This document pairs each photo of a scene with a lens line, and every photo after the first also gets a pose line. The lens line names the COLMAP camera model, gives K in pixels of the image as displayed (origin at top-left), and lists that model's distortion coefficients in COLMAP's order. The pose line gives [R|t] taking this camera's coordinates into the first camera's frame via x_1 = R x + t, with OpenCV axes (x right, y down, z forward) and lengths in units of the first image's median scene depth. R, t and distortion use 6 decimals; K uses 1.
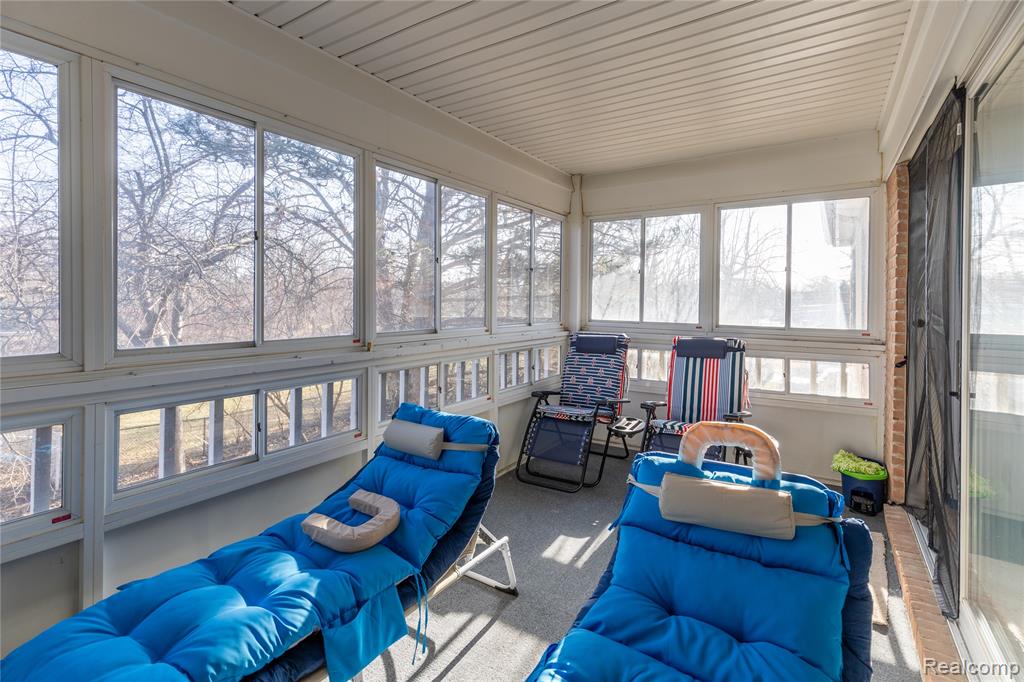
lens RADIAL K [[468.3, 0, 529.7], [0, 468.3, 303.1], [0, 0, 1]] dist [0.003247, 0.000715]
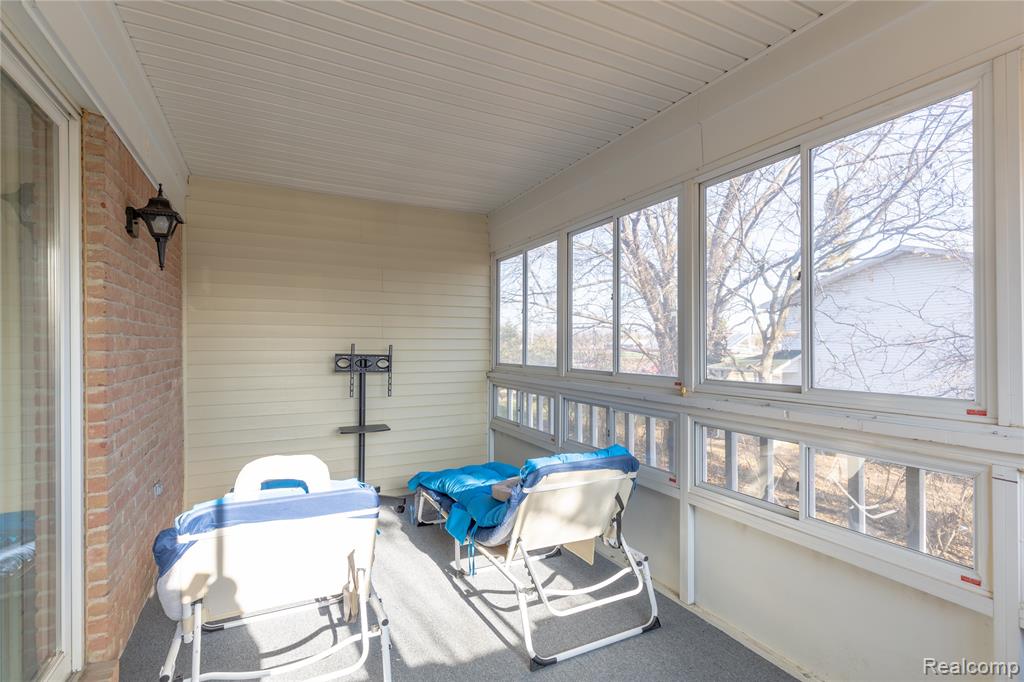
lens RADIAL K [[468.3, 0, 508.9], [0, 468.3, 343.6], [0, 0, 1]] dist [0.003247, 0.000715]
pose [[-0.503432, -0.009403, -0.863984, 0.648820], [-0.008319, 0.999947, -0.006035, 0.006138], [0.863995, 0.004149, -0.503483, 1.189977]]
